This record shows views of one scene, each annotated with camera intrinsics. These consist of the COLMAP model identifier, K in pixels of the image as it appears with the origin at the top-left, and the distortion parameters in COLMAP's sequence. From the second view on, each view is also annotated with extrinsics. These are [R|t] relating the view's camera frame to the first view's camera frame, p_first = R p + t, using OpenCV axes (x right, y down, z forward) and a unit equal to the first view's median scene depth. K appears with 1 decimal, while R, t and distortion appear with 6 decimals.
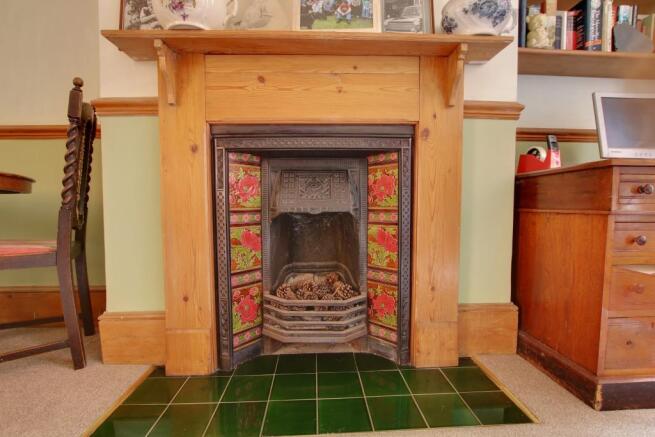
lens RADIAL K [[306.7, 0, 329.7], [0, 306.7, 221.0], [0, 0, 1]] dist [-0.024088, -0.000671]
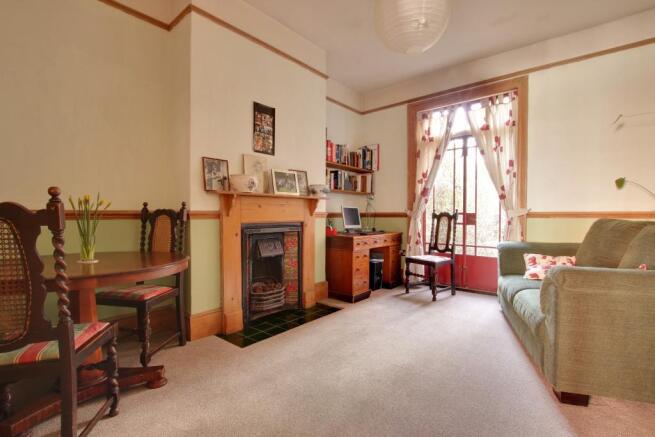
lens RADIAL K [[306.7, 0, 323.7], [0, 306.7, 220.9], [0, 0, 1]] dist [-0.024088, -0.000671]
pose [[0.692268, -0.010082, 0.721570, -1.608052], [0.036292, 0.999124, -0.020858, -0.254205], [-0.720727, 0.040627, 0.692027, -1.086882]]
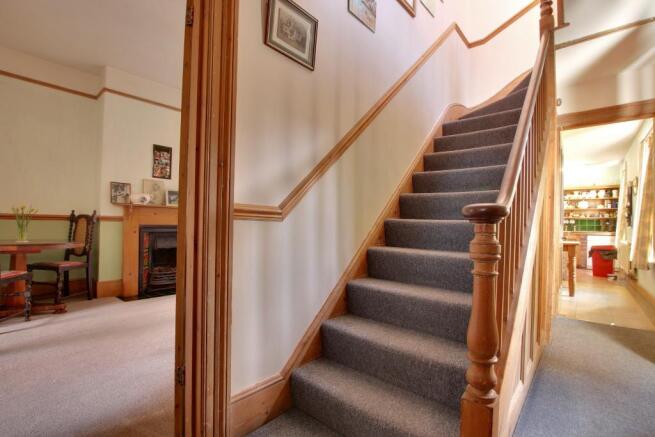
lens RADIAL K [[306.7, 0, 324.6], [0, 306.7, 220.8], [0, 0, 1]] dist [-0.024088, -0.000671]
pose [[0.695698, 0.023719, 0.717943, -1.399322], [0.021970, 0.998285, -0.054269, -0.116464], [-0.717999, 0.053528, 0.693983, -2.983254]]
